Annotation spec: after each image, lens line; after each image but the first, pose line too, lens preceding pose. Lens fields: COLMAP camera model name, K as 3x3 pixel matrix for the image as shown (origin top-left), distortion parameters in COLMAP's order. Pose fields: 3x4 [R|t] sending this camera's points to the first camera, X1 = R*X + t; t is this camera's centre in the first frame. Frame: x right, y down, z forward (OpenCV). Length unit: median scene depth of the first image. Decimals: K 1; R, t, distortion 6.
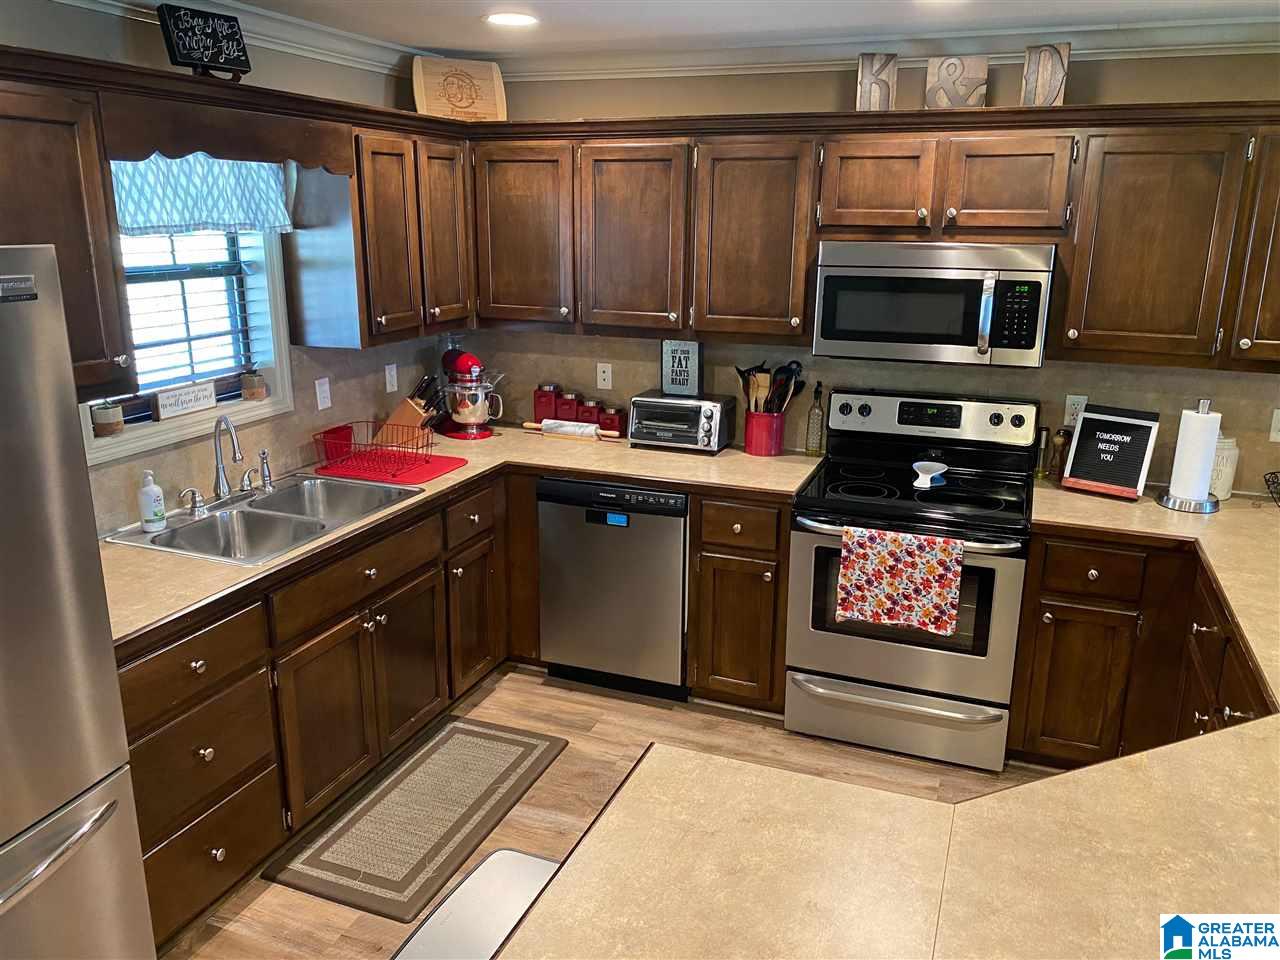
lens RADIAL K [[979.3, 0, 640.9], [0, 979.3, 471.0], [0, 0, 1]] dist [0.002199, -0.024814]
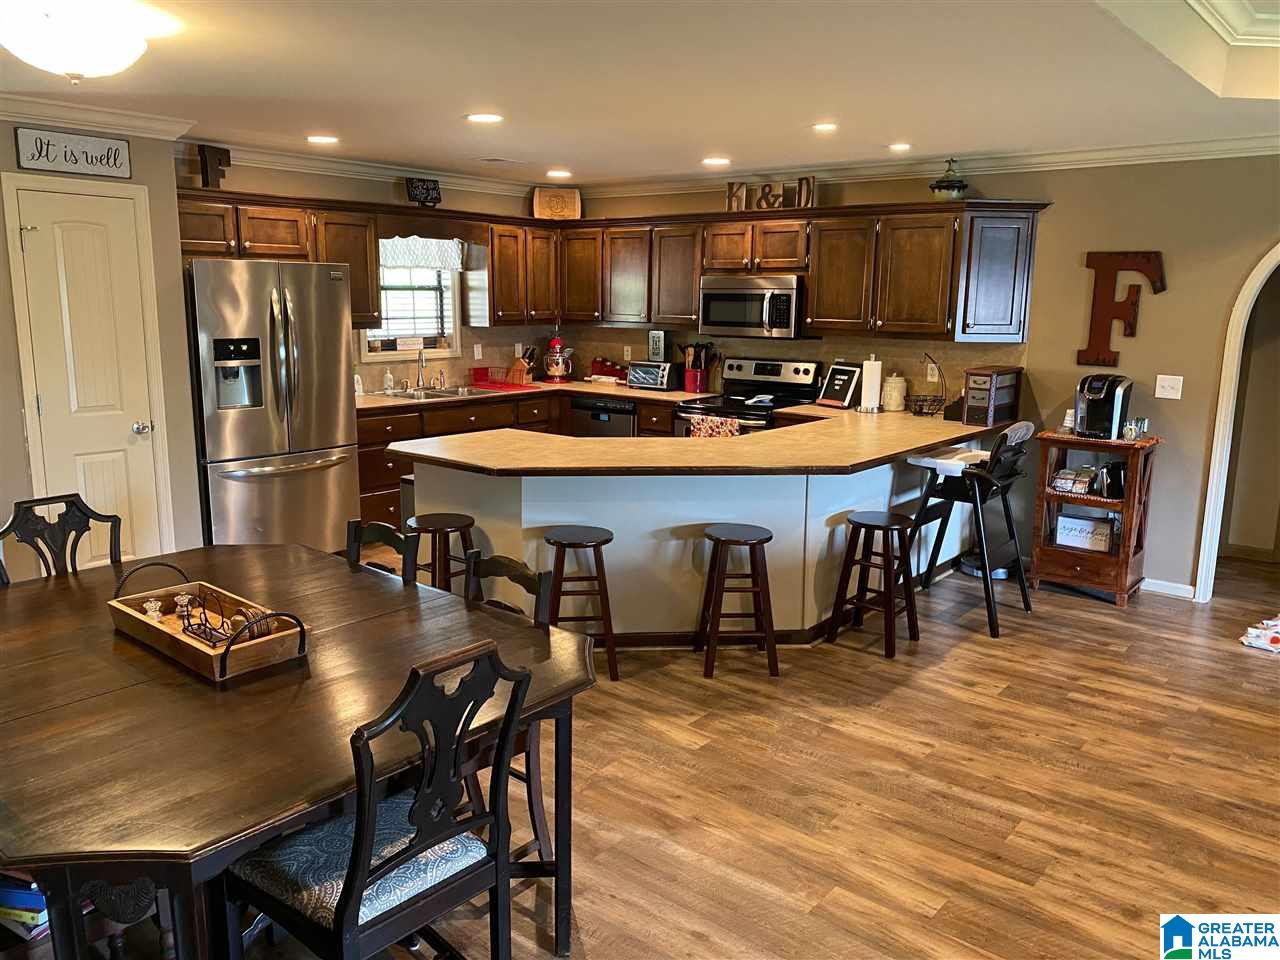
lens RADIAL K [[979.3, 0, 639.1], [0, 979.3, 484.2], [0, 0, 1]] dist [0.002199, -0.024814]
pose [[0.948917, 0.064237, -0.308916, 0.701000], [-0.085035, 0.994896, -0.054327, 0.303108], [0.303850, 0.077821, 0.949536, -0.889824]]
